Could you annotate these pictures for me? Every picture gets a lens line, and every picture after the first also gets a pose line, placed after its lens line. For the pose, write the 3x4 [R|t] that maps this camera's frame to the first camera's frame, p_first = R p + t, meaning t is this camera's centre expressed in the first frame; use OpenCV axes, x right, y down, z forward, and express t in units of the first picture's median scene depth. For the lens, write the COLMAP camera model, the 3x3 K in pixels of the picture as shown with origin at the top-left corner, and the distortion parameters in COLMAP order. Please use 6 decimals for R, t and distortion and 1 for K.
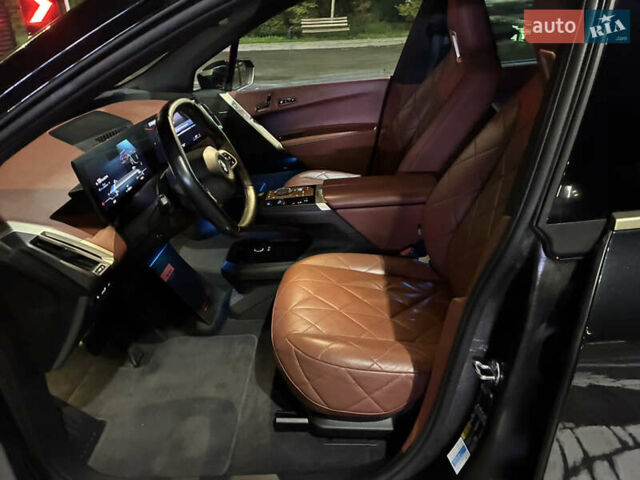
lens RADIAL K [[481.6, 0, 319.0], [0, 481.6, 240.0], [0, 0, 1]] dist [0.063445, -0.076316]
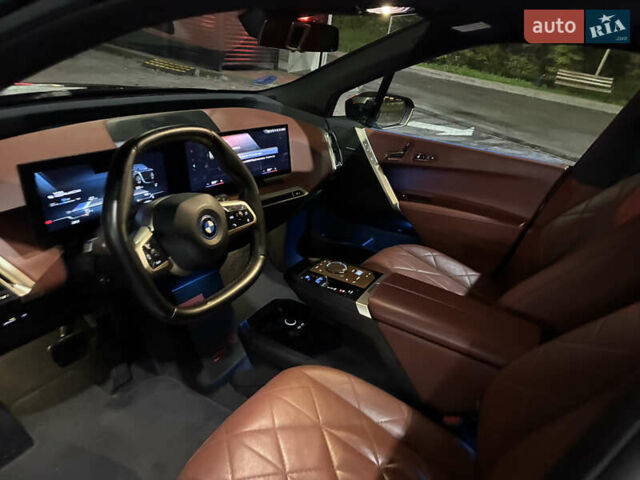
lens RADIAL K [[481.6, 0, 322.1], [0, 481.6, 241.4], [0, 0, 1]] dist [0.063445, -0.076316]
pose [[0.866711, 0.353155, -0.352270, 0.140366], [-0.367394, 0.929642, 0.028055, -0.129969], [0.337393, 0.105107, 0.935478, 0.215821]]
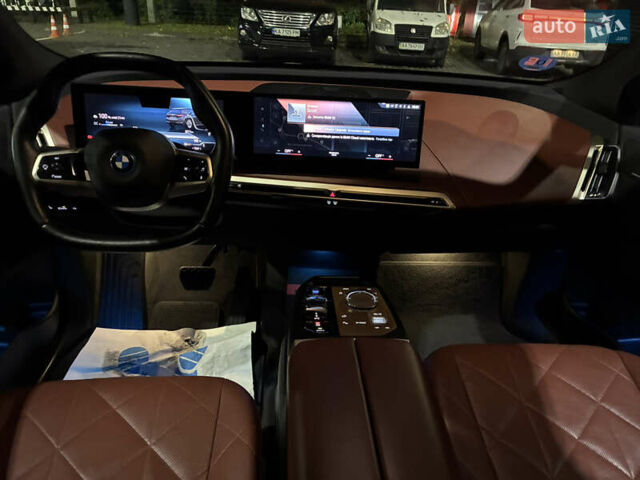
lens RADIAL K [[481.6, 0, 324.4], [0, 481.6, 237.0], [0, 0, 1]] dist [0.063445, -0.076316]
pose [[0.082706, 0.494761, -0.865084, 0.295293], [-0.484924, 0.778342, 0.398790, -0.294101], [0.870637, 0.386517, 0.304295, 0.655565]]
